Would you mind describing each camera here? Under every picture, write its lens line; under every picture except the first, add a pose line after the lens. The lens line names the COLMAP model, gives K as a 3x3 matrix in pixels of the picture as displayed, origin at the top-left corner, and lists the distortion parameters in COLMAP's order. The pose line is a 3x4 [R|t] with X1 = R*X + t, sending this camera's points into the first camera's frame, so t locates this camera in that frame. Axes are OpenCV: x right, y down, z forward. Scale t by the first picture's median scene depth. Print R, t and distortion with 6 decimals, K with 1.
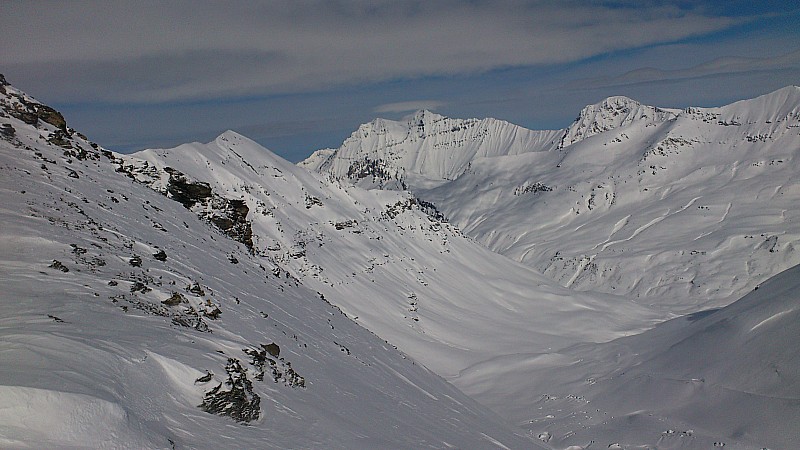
lens RADIAL K [[679.8, 0, 400.0], [0, 679.8, 225.0], [0, 0, 1]] dist [0.005216, -0.006383]
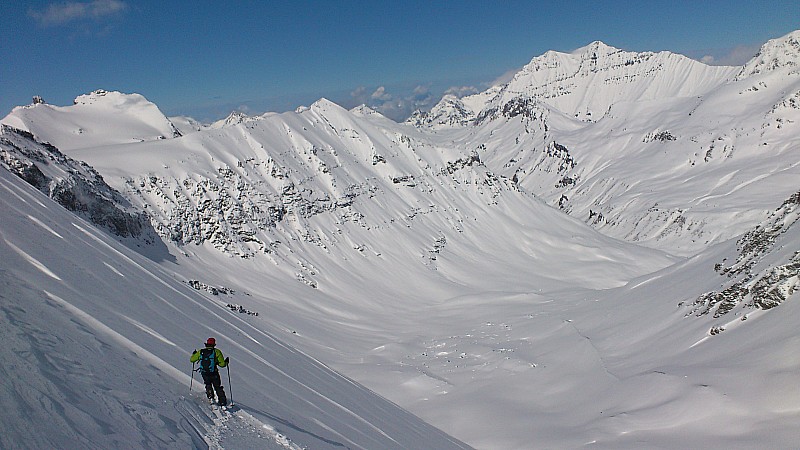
lens RADIAL K [[679.8, 0, 400.0], [0, 679.8, 225.0], [0, 0, 1]] dist [0.005216, -0.006383]
pose [[0.964178, 0.059520, -0.258493, 0.148807], [-0.032581, 0.993695, 0.107279, -0.031014], [0.263249, -0.095014, 0.960038, -0.124580]]
